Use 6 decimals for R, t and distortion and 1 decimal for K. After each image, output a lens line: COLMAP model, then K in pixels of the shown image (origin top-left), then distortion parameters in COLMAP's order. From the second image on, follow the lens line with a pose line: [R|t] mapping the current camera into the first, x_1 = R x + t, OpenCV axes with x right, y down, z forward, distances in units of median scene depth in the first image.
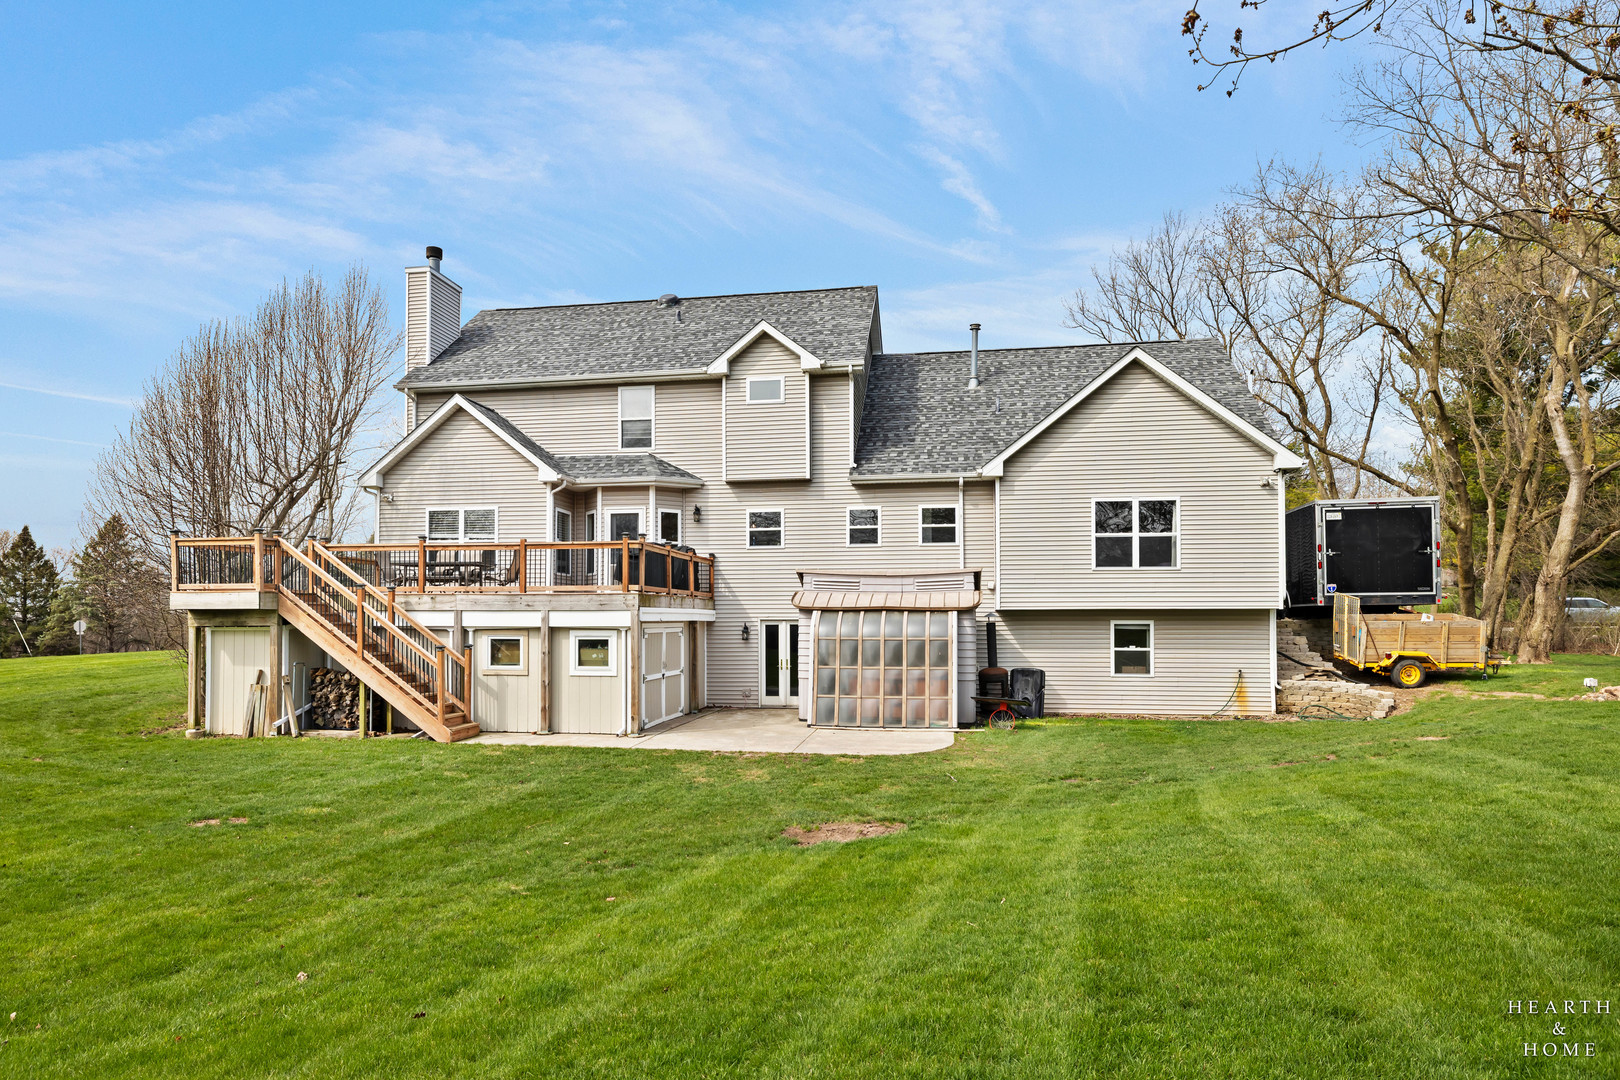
lens RADIAL K [[920.5, 0, 758.6], [0, 920.5, 616.0], [0, 0, 1]] dist [0.058101, 0.001895]
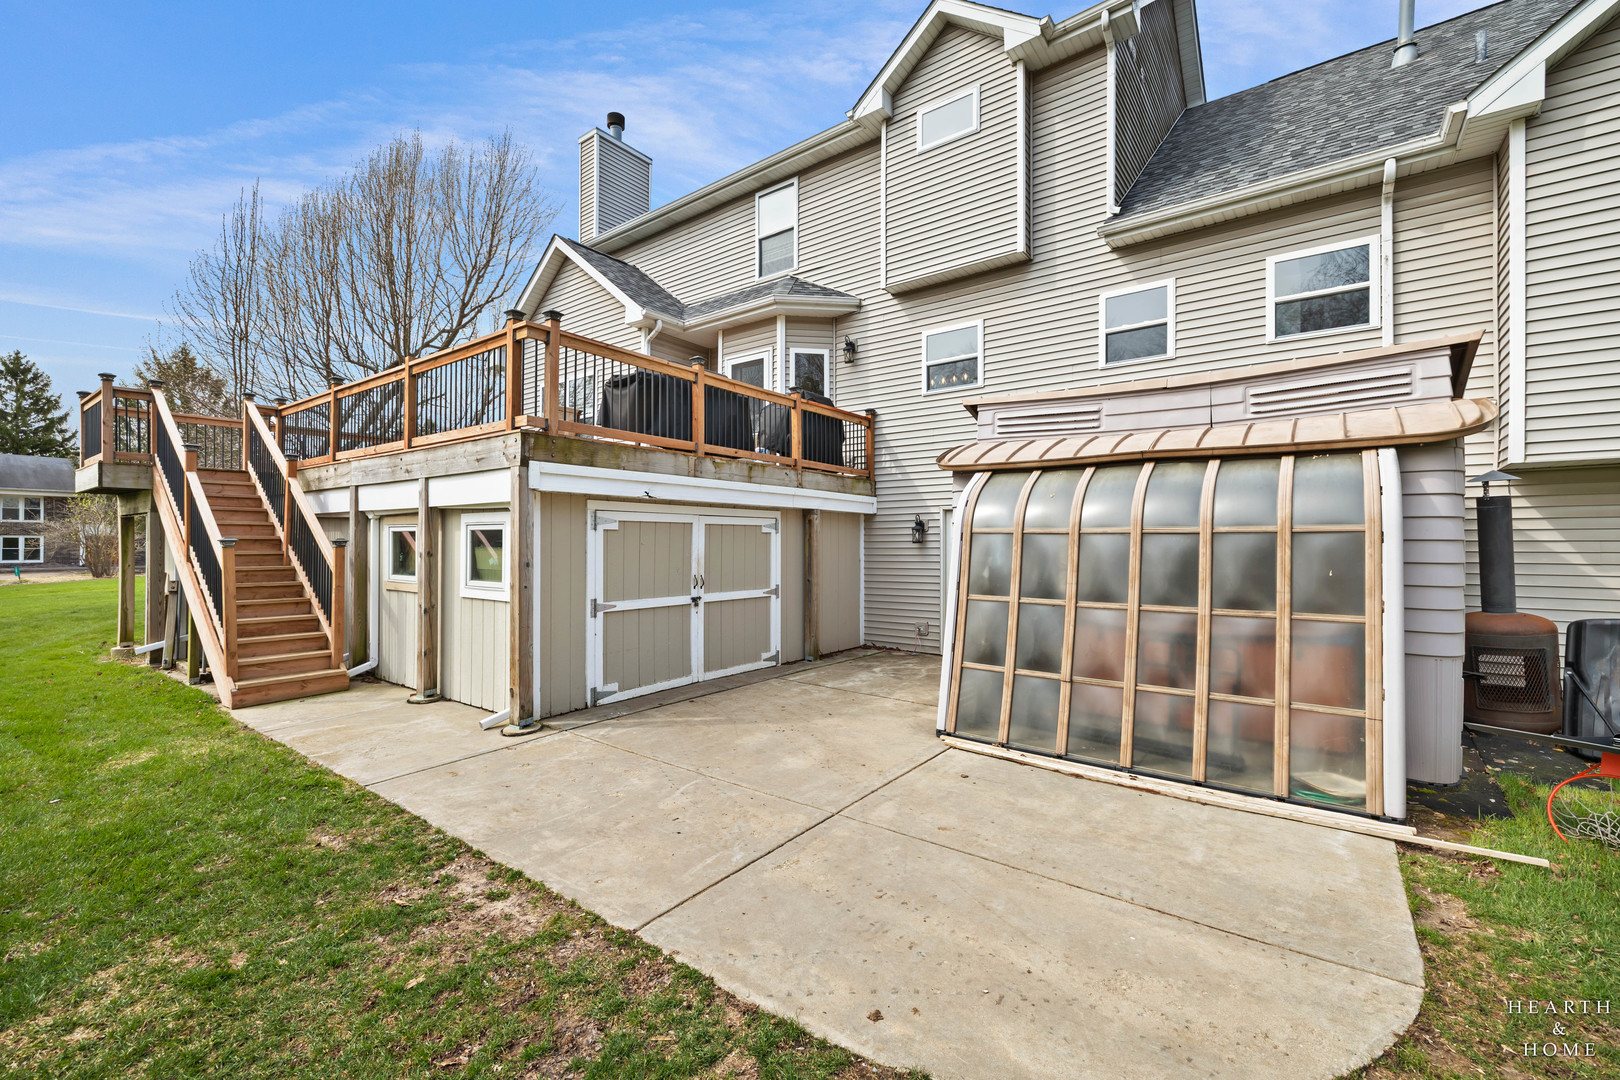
lens RADIAL K [[639.9, 0, 786.1], [0, 639.9, 543.8], [0, 0, 1]] dist [0.007702, 0.000469]
pose [[0.883673, 0.003369, -0.468092, 0.113826], [-0.000098, 0.999975, 0.007011, 0.024688], [0.468104, -0.006150, 0.883652, 0.609066]]
